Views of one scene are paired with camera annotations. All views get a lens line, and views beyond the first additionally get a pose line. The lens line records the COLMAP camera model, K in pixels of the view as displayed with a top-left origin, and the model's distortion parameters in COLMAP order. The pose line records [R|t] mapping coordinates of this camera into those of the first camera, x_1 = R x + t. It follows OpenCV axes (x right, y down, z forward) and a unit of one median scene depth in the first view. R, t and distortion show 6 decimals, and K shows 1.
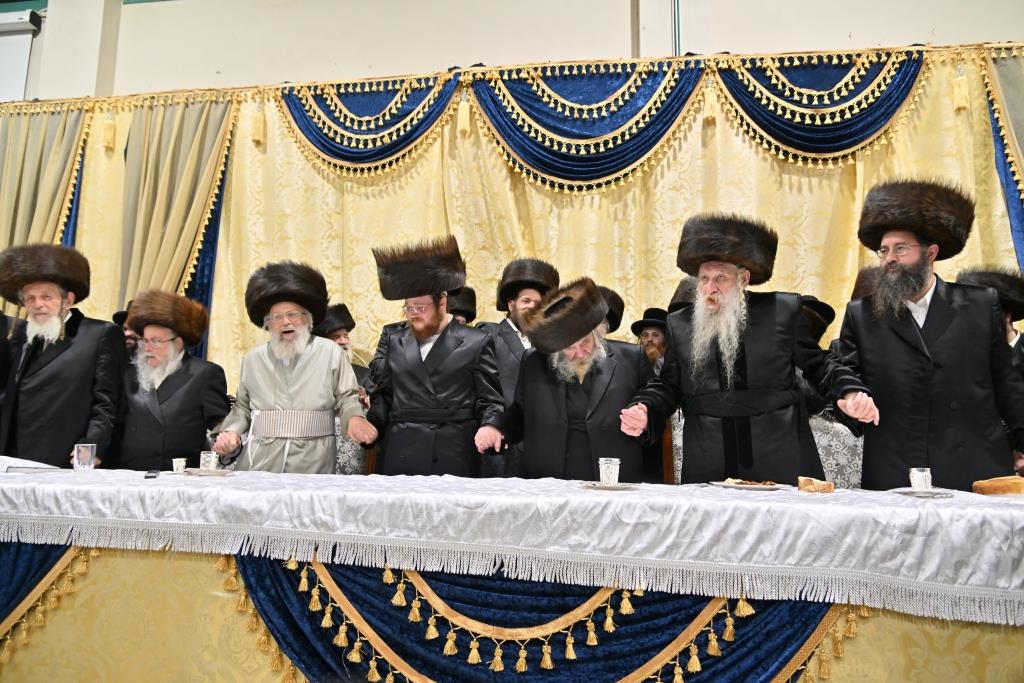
lens RADIAL K [[701.2, 0, 510.9], [0, 701.2, 316.0], [0, 0, 1]] dist [0.011725, 0.003415]
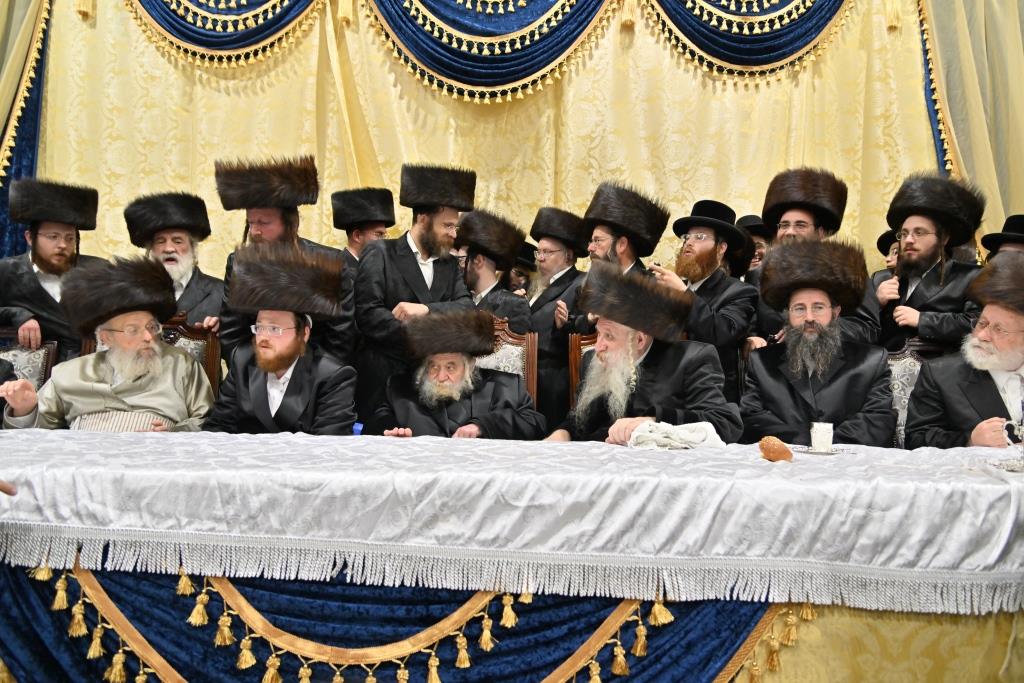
lens RADIAL K [[704.7, 0, 512.0], [0, 704.7, 341.5], [0, 0, 1]] dist [-0.002949, 0.076892]
pose [[0.991120, 0.004673, 0.132887, 0.059997], [-0.022021, 0.991351, 0.129378, 0.021325], [-0.131133, -0.131156, 0.982651, 0.271981]]
